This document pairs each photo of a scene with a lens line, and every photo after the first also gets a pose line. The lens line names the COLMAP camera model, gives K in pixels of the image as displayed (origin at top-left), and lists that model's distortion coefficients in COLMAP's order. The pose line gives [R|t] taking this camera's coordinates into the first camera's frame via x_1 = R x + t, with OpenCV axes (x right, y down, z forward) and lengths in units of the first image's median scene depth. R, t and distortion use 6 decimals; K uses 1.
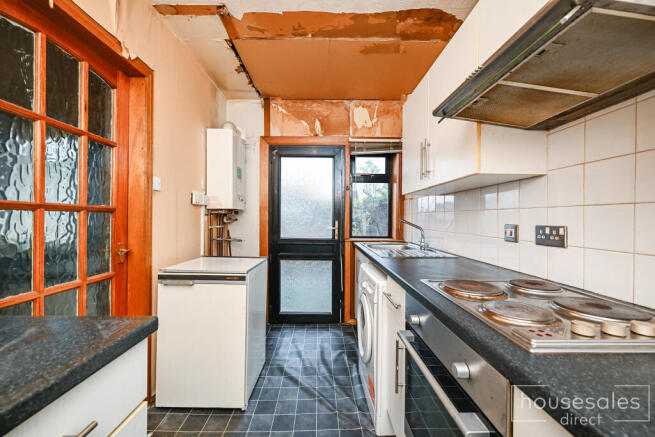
lens RADIAL K [[262.4, 0, 327.5], [0, 262.4, 218.5], [0, 0, 1]] dist [-0.001482, -0.000101]
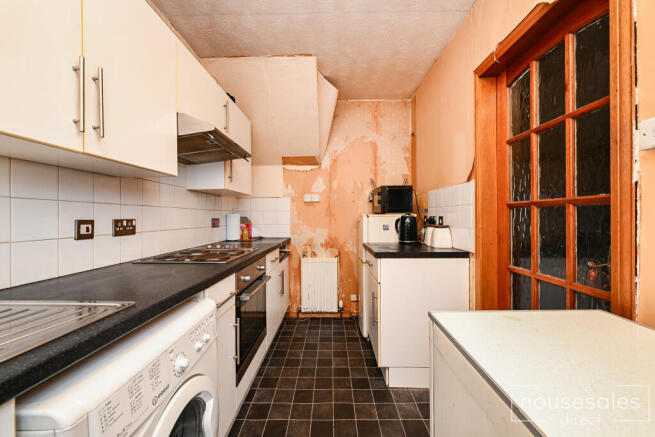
lens RADIAL K [[262.4, 0, 327.5], [0, 262.4, 218.5], [0, 0, 1]] dist [-0.001482, -0.000101]
pose [[-0.999020, -0.001773, 0.044223, -0.183212], [-0.001408, 0.999965, 0.008276, 0.012219], [-0.044236, 0.008206, -0.998987, 2.170507]]
